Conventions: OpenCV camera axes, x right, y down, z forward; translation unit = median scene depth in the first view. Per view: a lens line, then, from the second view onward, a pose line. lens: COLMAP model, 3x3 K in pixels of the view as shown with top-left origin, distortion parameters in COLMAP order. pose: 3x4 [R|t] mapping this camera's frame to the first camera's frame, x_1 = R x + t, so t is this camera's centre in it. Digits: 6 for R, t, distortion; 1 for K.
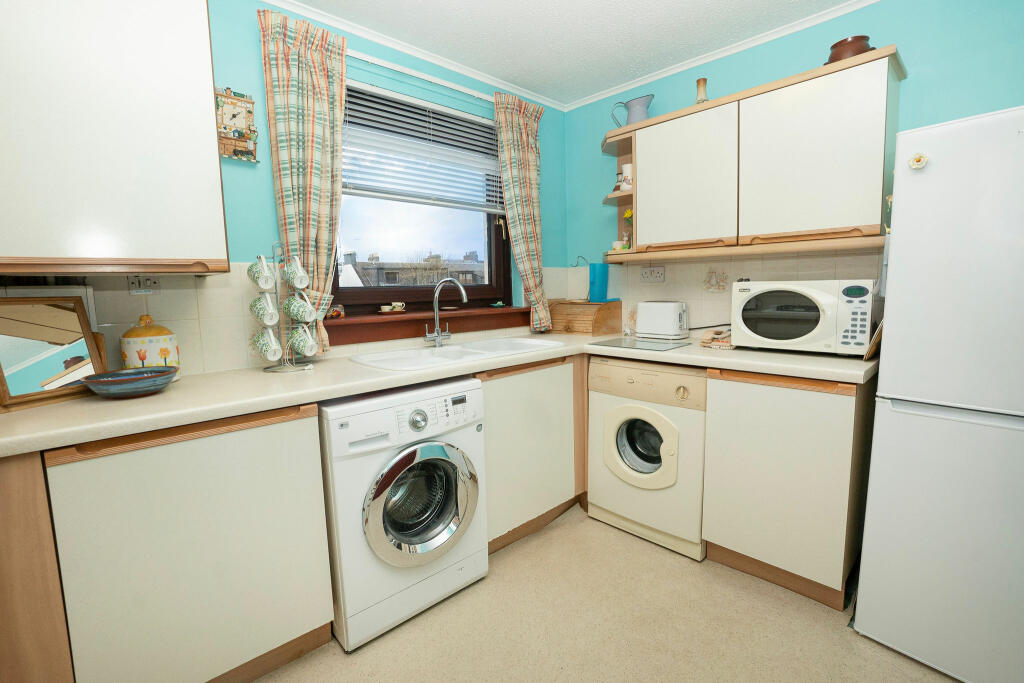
lens RADIAL K [[465.9, 0, 512.6], [0, 465.9, 330.9], [0, 0, 1]] dist [-0.031016, 0.000593]
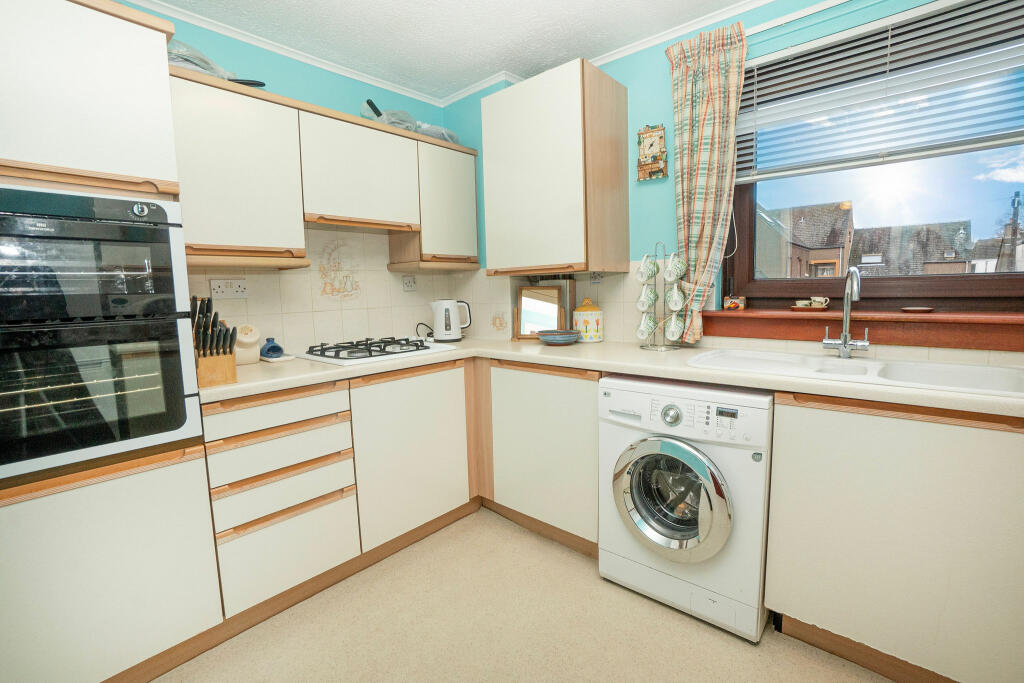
lens RADIAL K [[465.9, 0, 512.6], [0, 465.9, 330.9], [0, 0, 1]] dist [-0.031016, 0.000593]
pose [[0.098547, 0.111207, -0.988899, 0.600503], [-0.074518, 0.991771, 0.104104, -0.054276], [0.992338, 0.063431, 0.106023, 0.448663]]
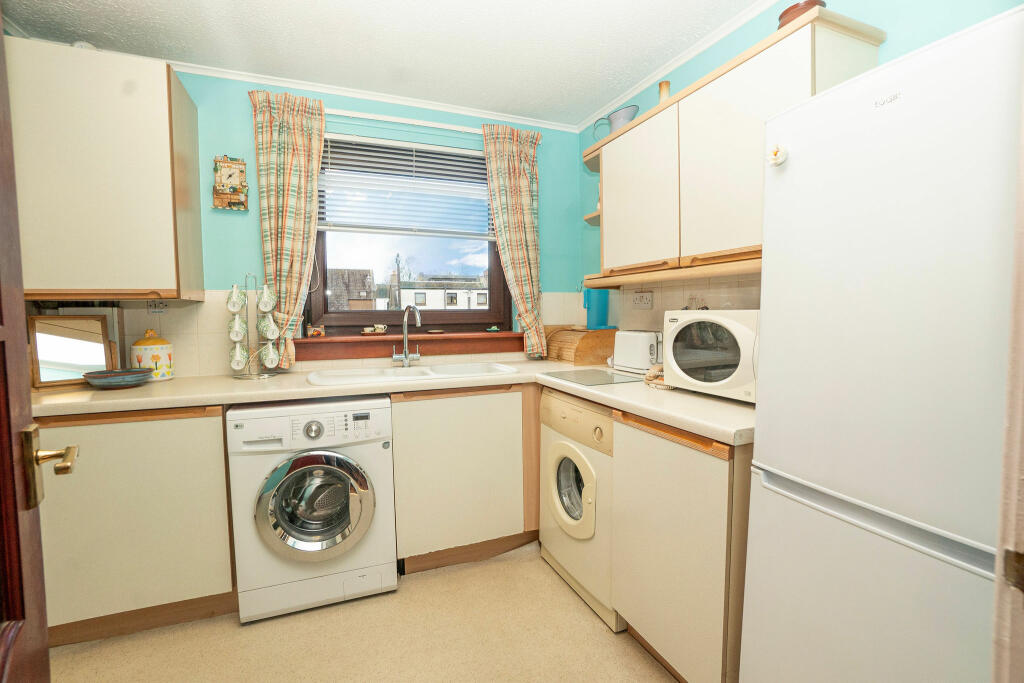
lens RADIAL K [[465.9, 0, 512.6], [0, 465.9, 330.9], [0, 0, 1]] dist [-0.031016, 0.000593]
pose [[0.930530, 0.029950, -0.364988, 0.531642], [-0.046989, 0.998177, -0.037891, -0.022987], [0.363188, 0.052409, 0.930241, 0.102340]]
